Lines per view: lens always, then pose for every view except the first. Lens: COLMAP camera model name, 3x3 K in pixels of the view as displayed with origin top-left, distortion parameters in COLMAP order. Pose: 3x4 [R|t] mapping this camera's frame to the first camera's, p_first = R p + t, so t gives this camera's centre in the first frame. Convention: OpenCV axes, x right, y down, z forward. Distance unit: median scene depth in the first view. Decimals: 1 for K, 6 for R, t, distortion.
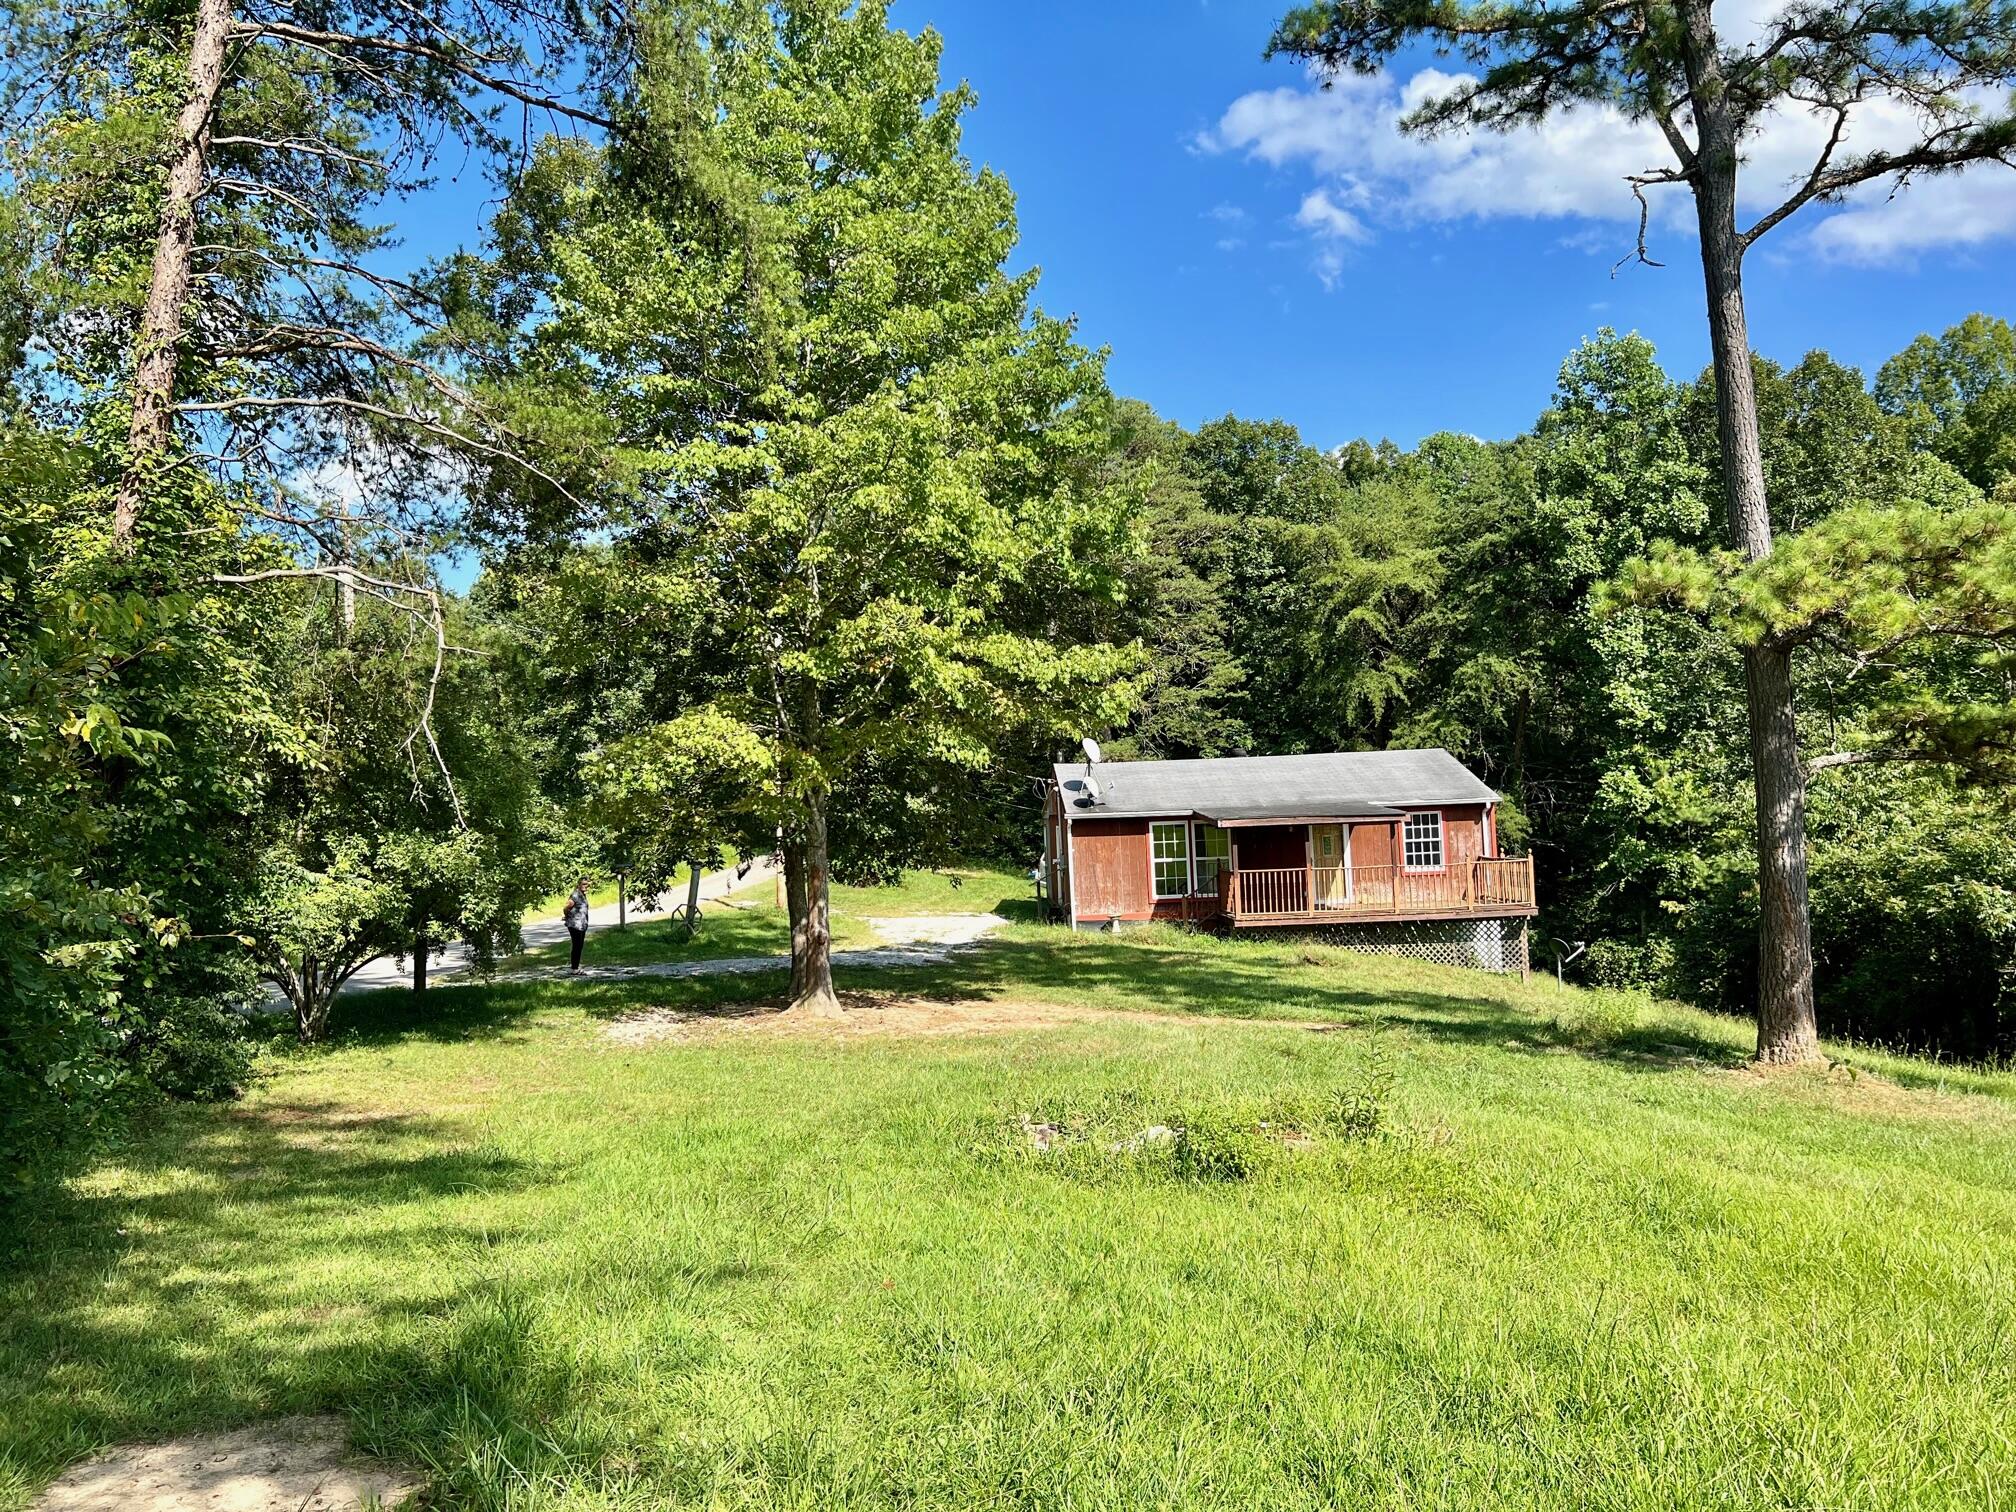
lens RADIAL K [[1479.8, 0, 993.1], [0, 1479.8, 754.2], [0, 0, 1]] dist [0.007248, -0.012447]
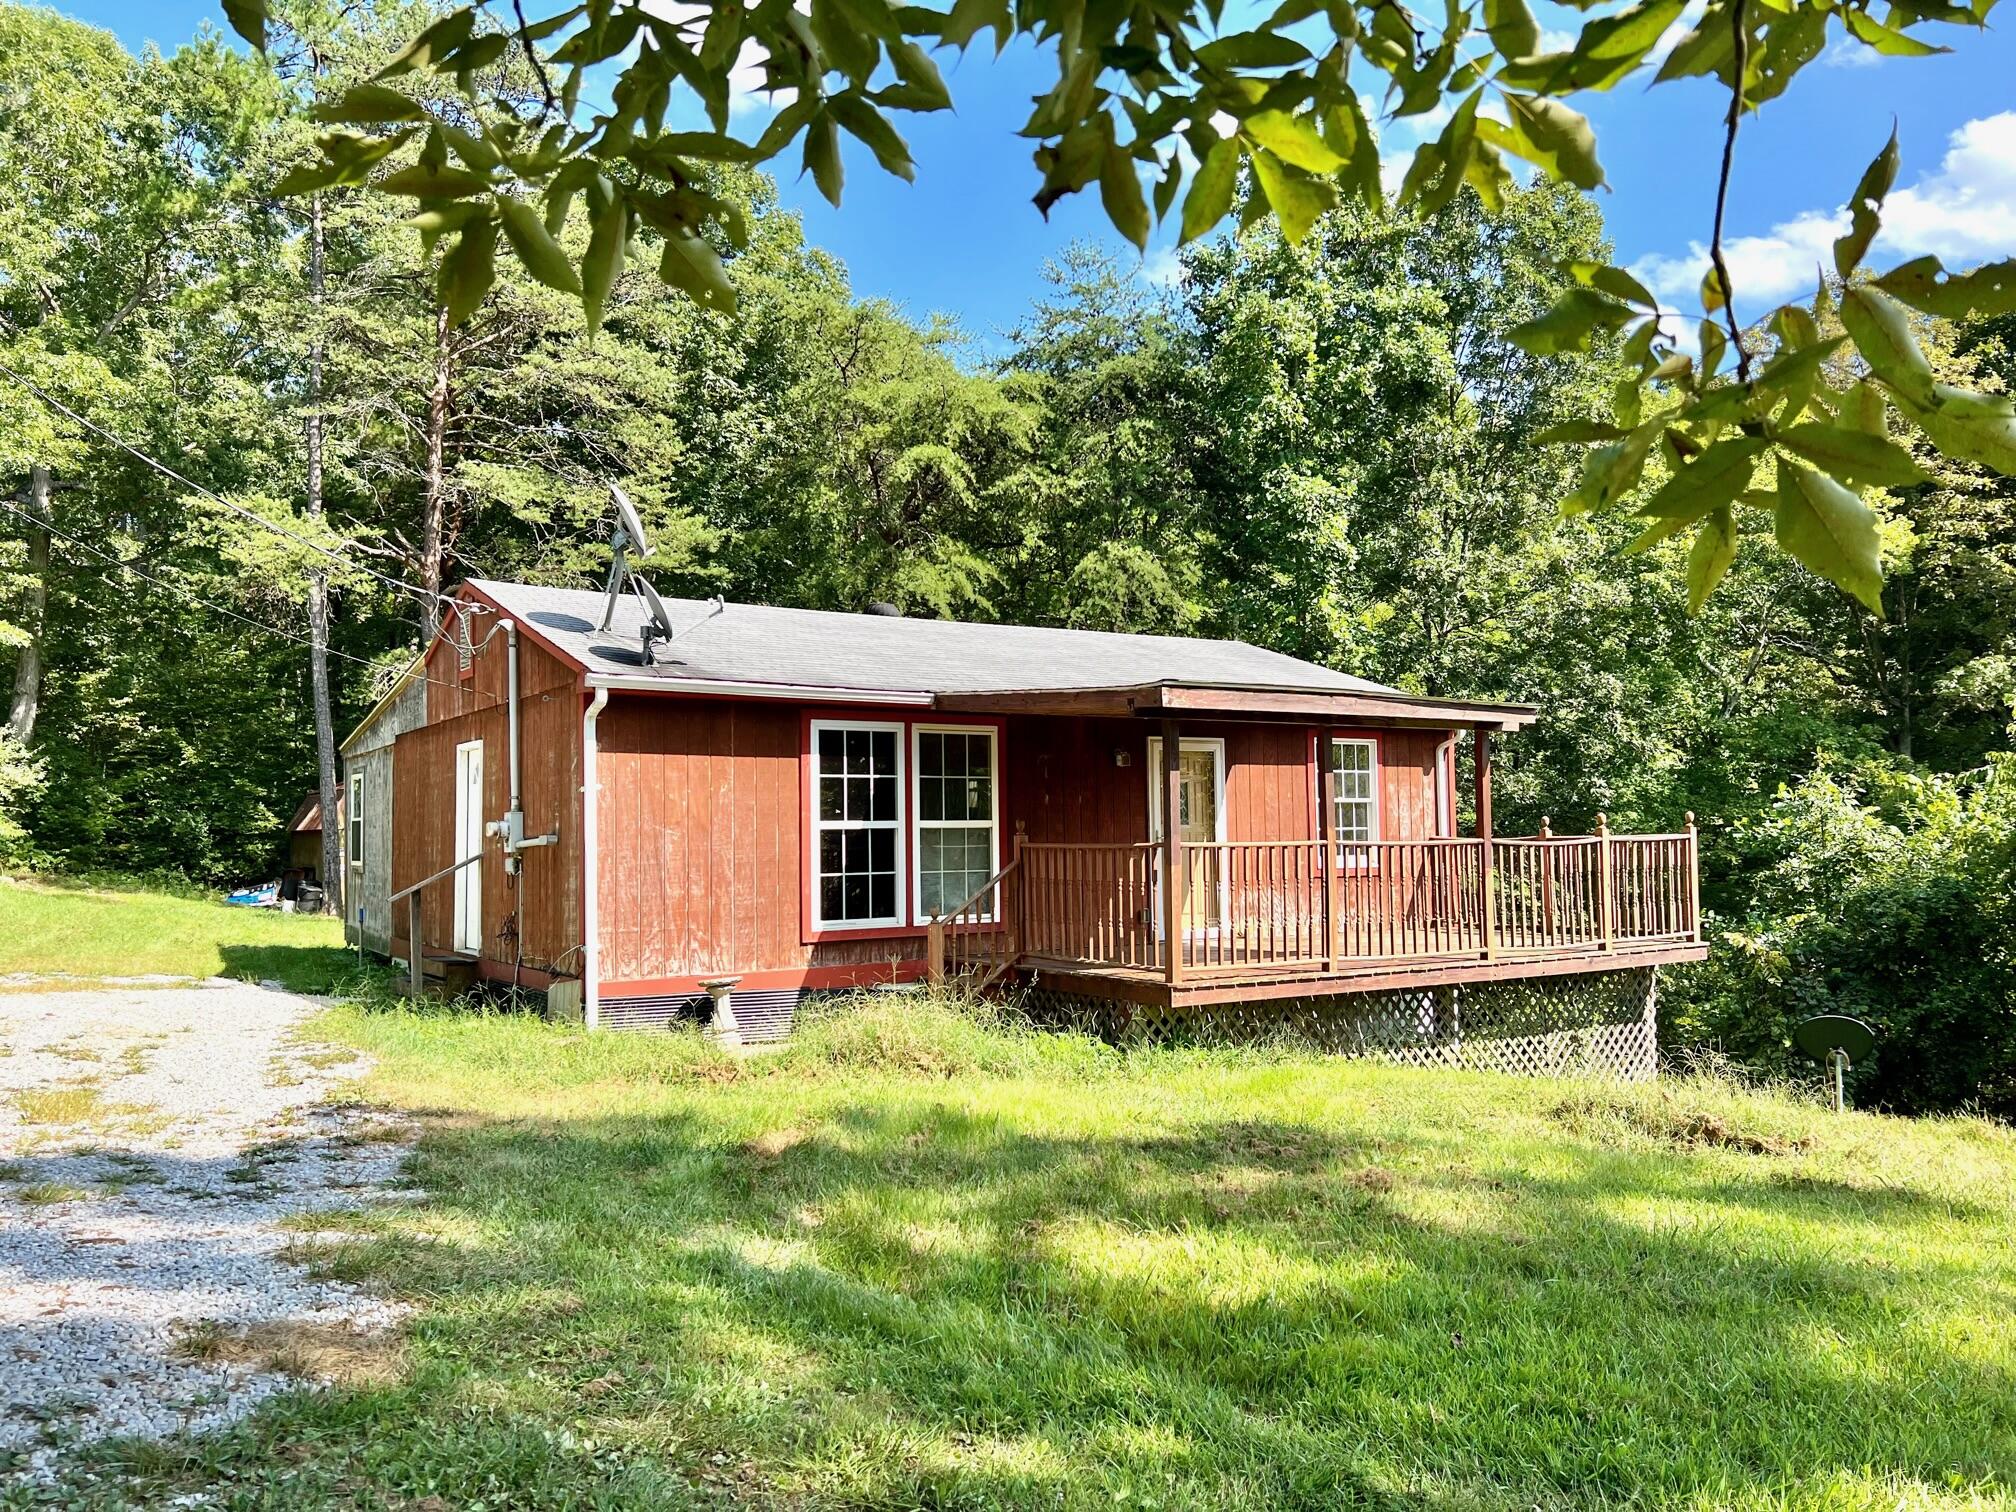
lens RADIAL K [[1479.8, 0, 1015.1], [0, 1479.8, 767.0], [0, 0, 1]] dist [0.007248, -0.012447]
pose [[0.841348, 0.057256, 0.537453, -0.047457], [-0.045393, 0.998345, -0.035296, 0.068146], [-0.538585, 0.005300, 0.842555, 0.665112]]
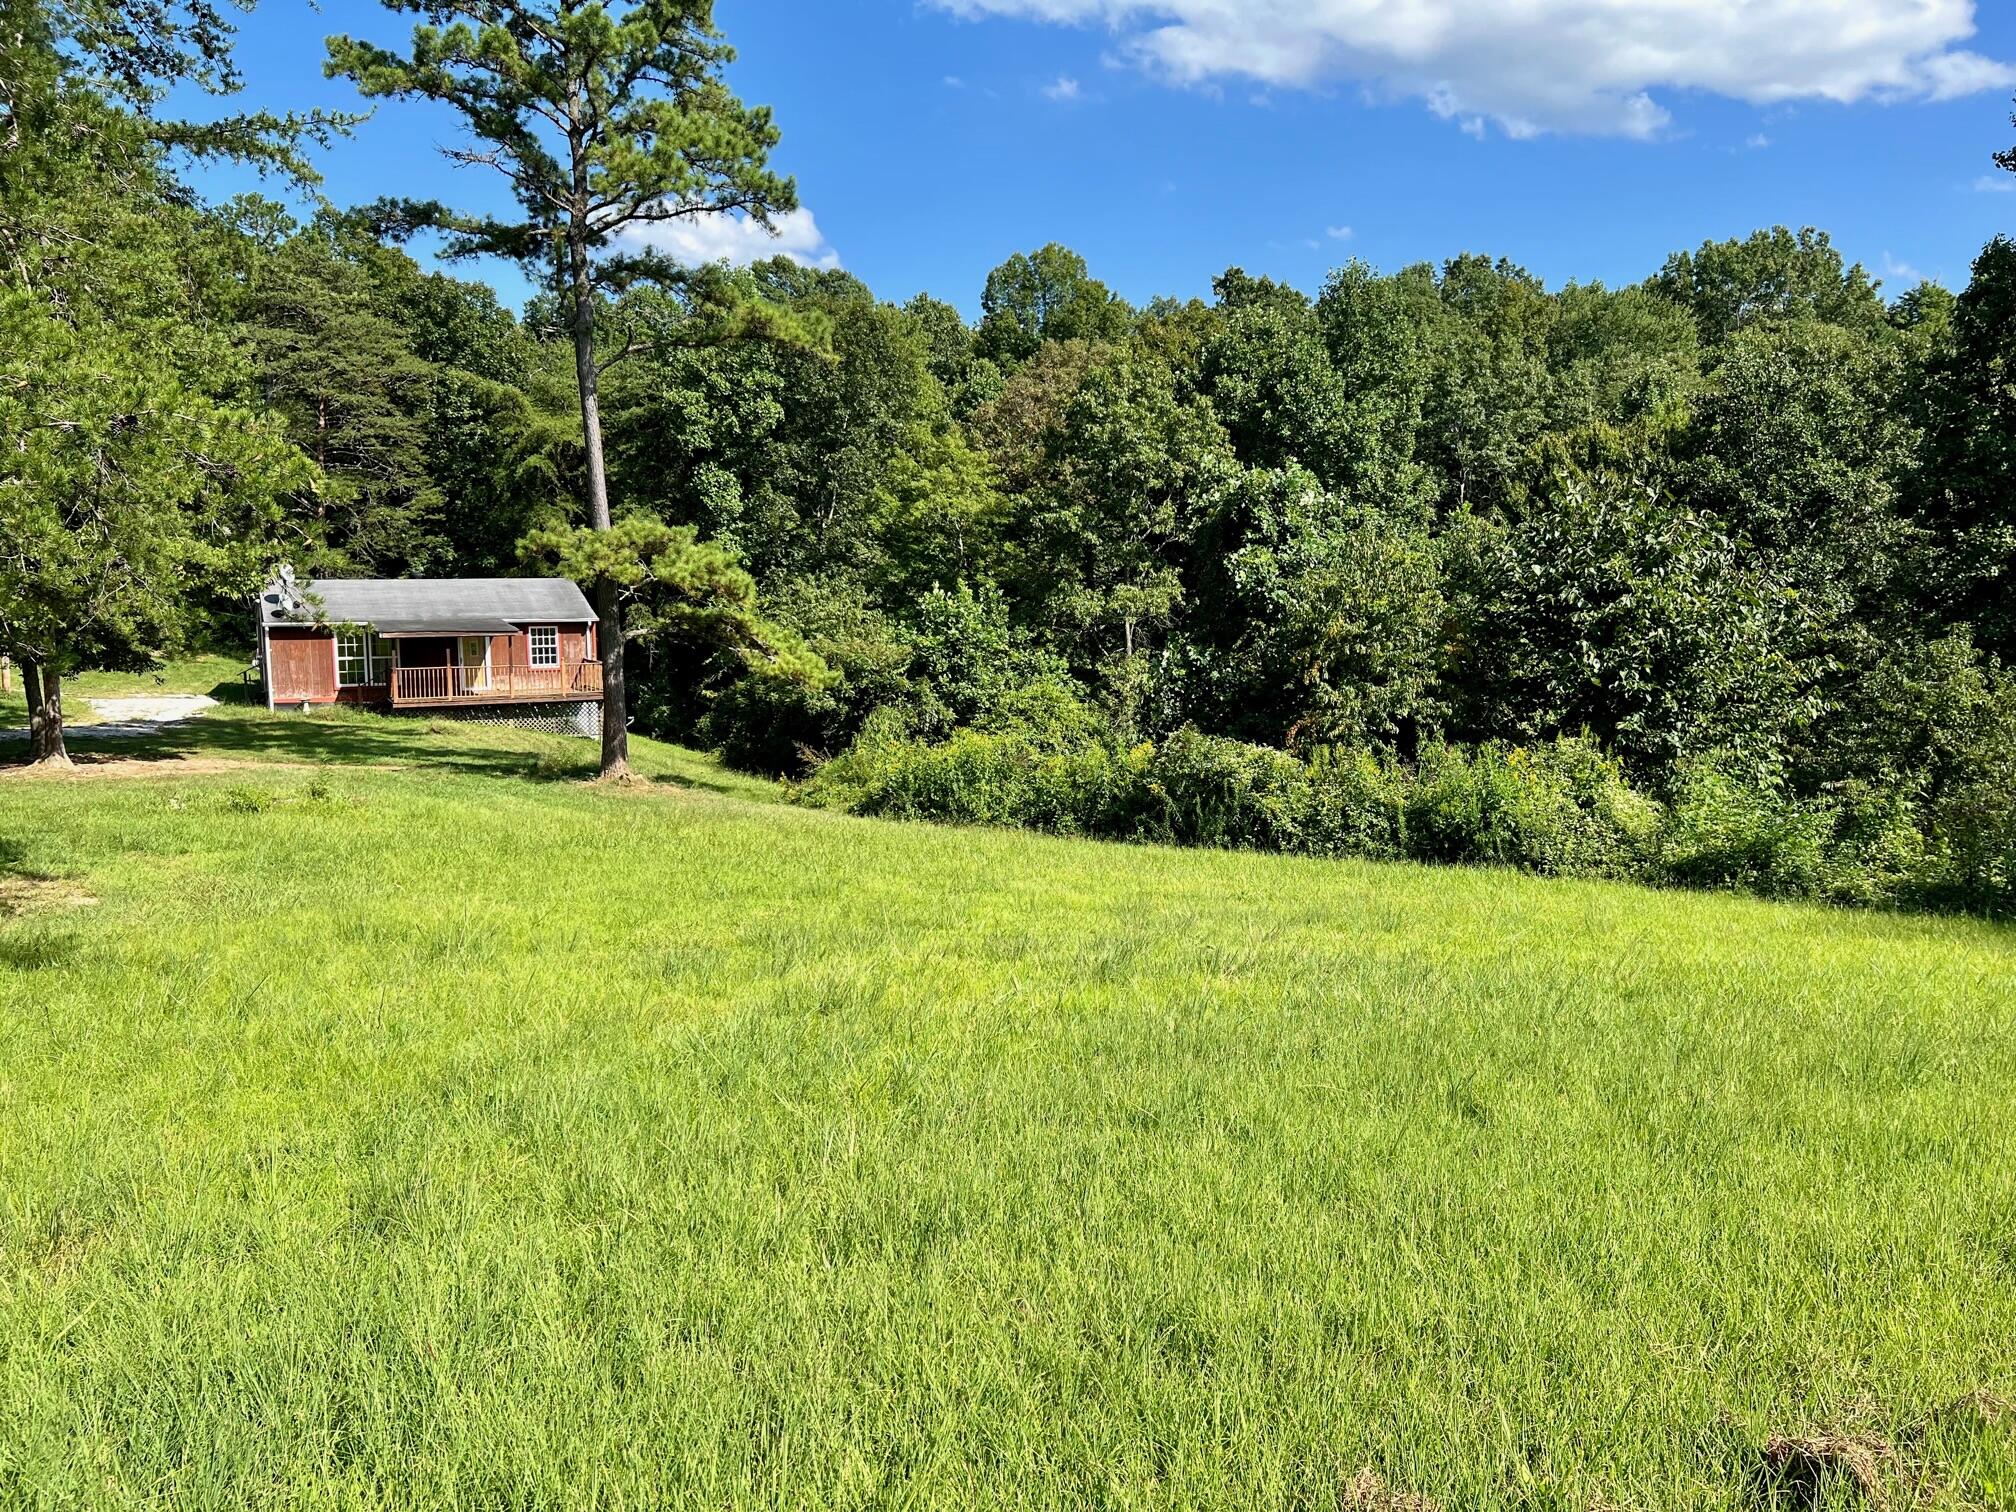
lens RADIAL K [[1479.8, 0, 1013.7], [0, 1479.8, 746.7], [0, 0, 1]] dist [0.007248, -0.012447]
pose [[0.889823, -0.014262, 0.456082, 0.040291], [-0.054122, 0.989157, 0.136524, -0.065938], [-0.453084, -0.146166, 0.879403, -0.476218]]
